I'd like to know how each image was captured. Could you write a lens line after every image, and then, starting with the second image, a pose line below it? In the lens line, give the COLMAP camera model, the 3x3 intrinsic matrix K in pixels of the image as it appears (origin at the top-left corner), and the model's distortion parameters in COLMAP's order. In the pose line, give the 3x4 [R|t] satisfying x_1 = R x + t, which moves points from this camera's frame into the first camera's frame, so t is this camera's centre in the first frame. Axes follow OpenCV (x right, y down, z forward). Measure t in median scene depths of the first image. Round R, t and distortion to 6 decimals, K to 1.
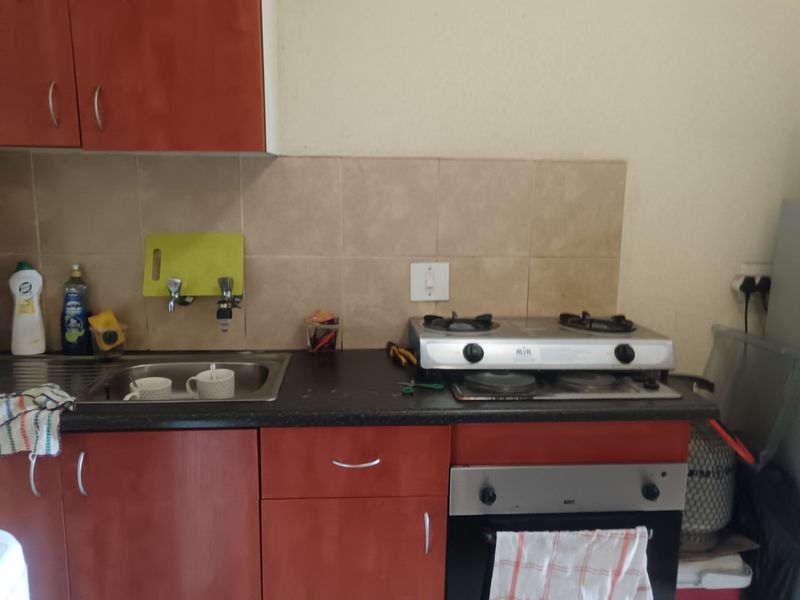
lens RADIAL K [[627.3, 0, 413.1], [0, 627.3, 310.2], [0, 0, 1]] dist [0.010268, -0.005860]
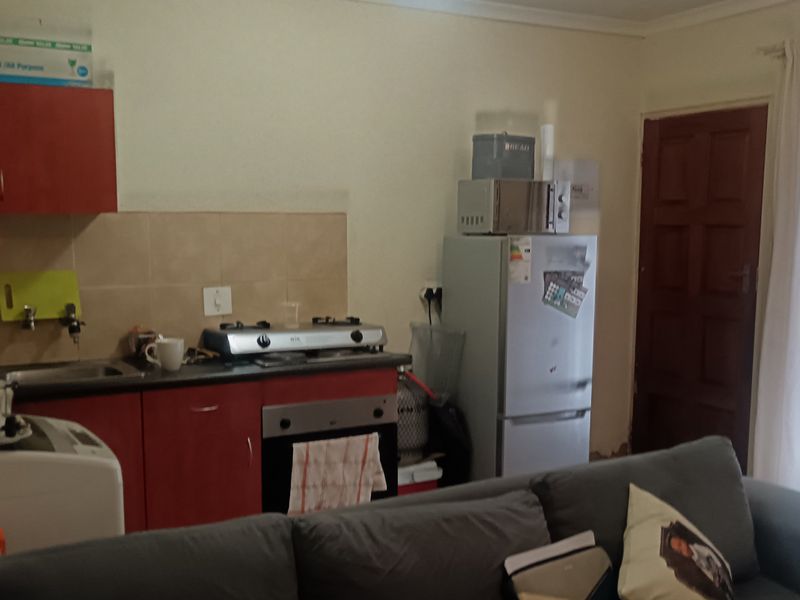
lens RADIAL K [[627.3, 0, 400.0], [0, 627.3, 300.4], [0, 0, 1]] dist [0.010268, -0.005860]
pose [[0.914554, -0.056587, 0.400486, -0.177449], [0.085528, 0.994830, -0.054749, 0.069713], [-0.395317, 0.084324, 0.914666, -0.460838]]
